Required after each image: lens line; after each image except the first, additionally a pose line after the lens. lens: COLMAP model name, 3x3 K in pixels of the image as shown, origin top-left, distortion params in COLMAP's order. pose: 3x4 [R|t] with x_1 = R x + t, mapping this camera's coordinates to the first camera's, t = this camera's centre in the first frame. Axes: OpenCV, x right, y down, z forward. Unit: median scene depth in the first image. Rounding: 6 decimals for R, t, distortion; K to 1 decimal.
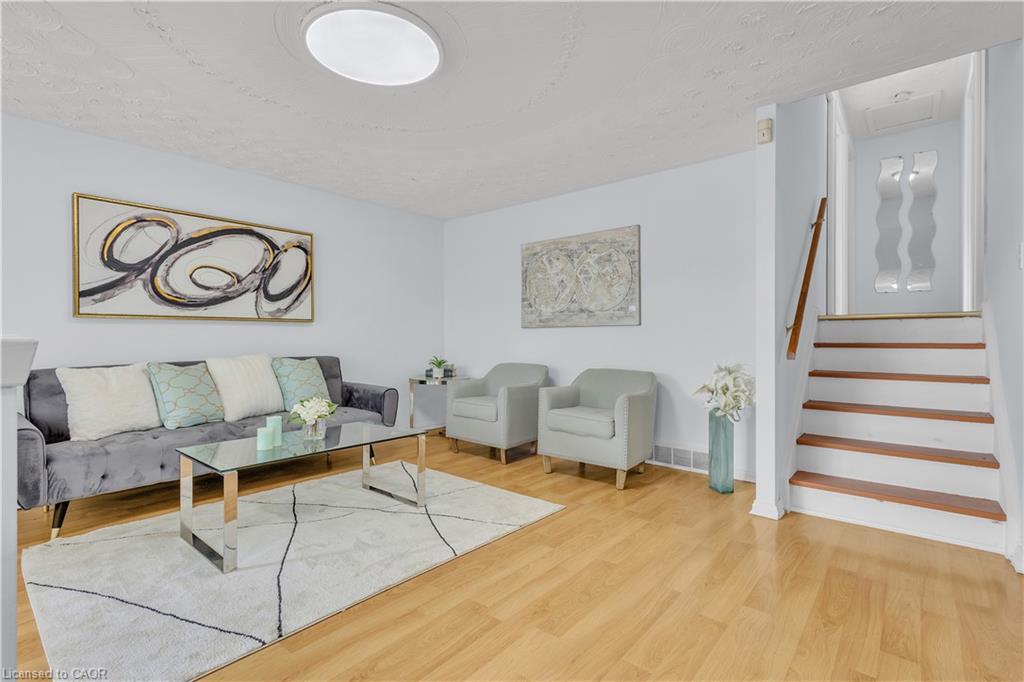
lens RADIAL K [[475.7, 0, 514.4], [0, 475.7, 338.4], [0, 0, 1]] dist [0.008749, -0.001213]
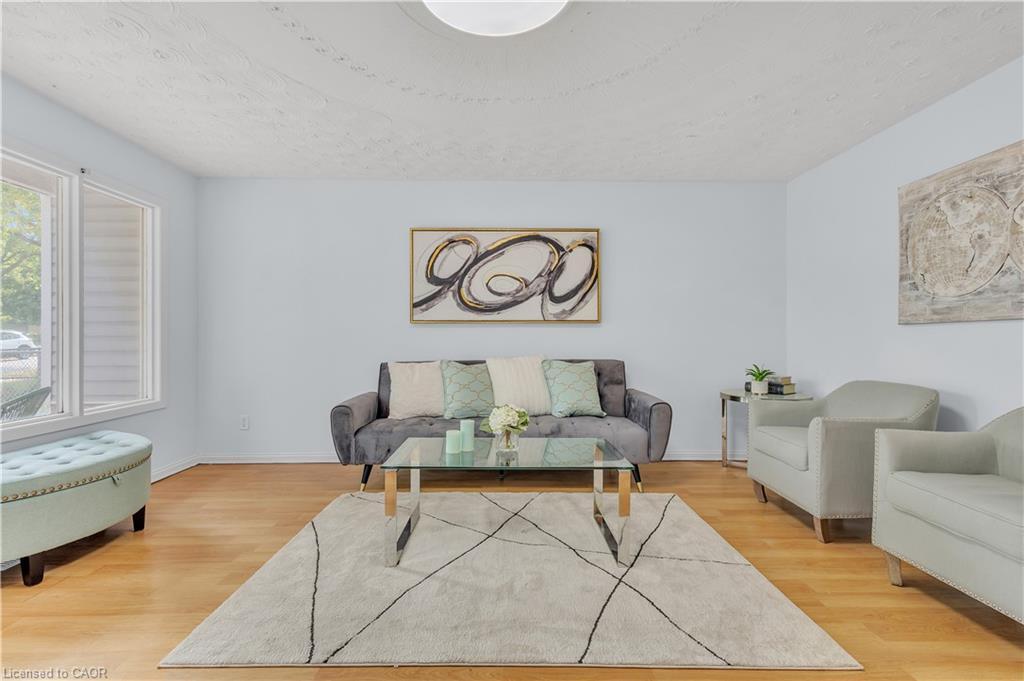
lens RADIAL K [[475.7, 0, 512.0], [0, 475.7, 338.3], [0, 0, 1]] dist [0.008749, -0.001213]
pose [[0.656930, 0.001041, -0.753951, 0.187292], [-0.003976, 0.999990, -0.002084, -0.001428], [0.753941, 0.004367, 0.656928, 0.277410]]
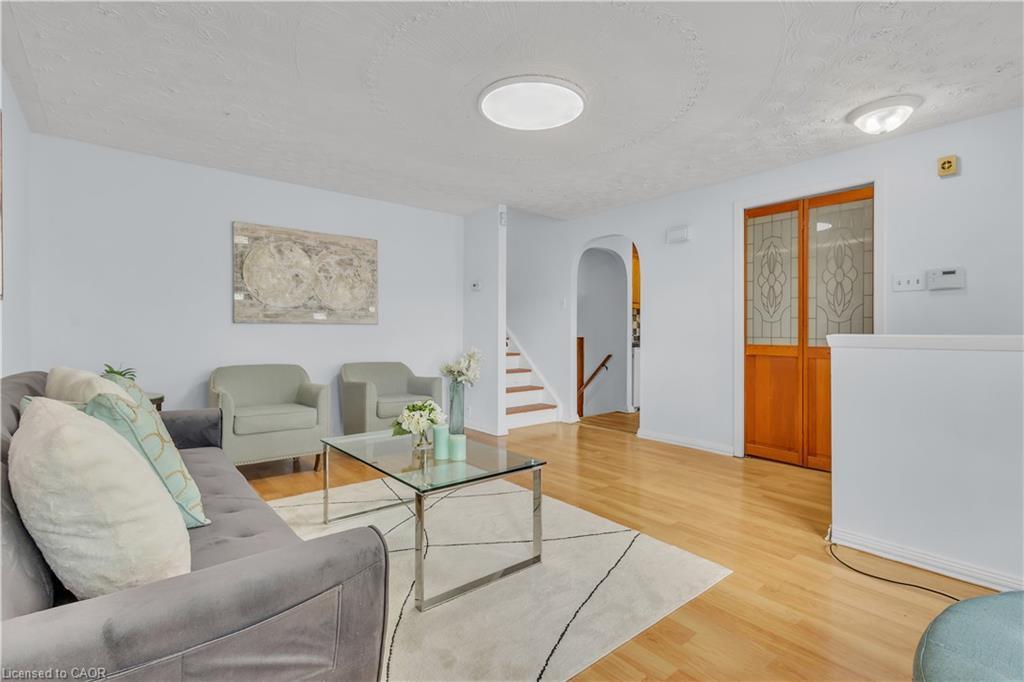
lens RADIAL K [[475.7, 0, 506.4], [0, 475.7, 338.4], [0, 0, 1]] dist [0.008749, -0.001213]
pose [[0.191943, -0.011082, 0.981343, -0.877835], [-0.002542, 0.999927, 0.011789, -0.007244], [-0.981403, -0.004757, 0.191901, 0.465462]]
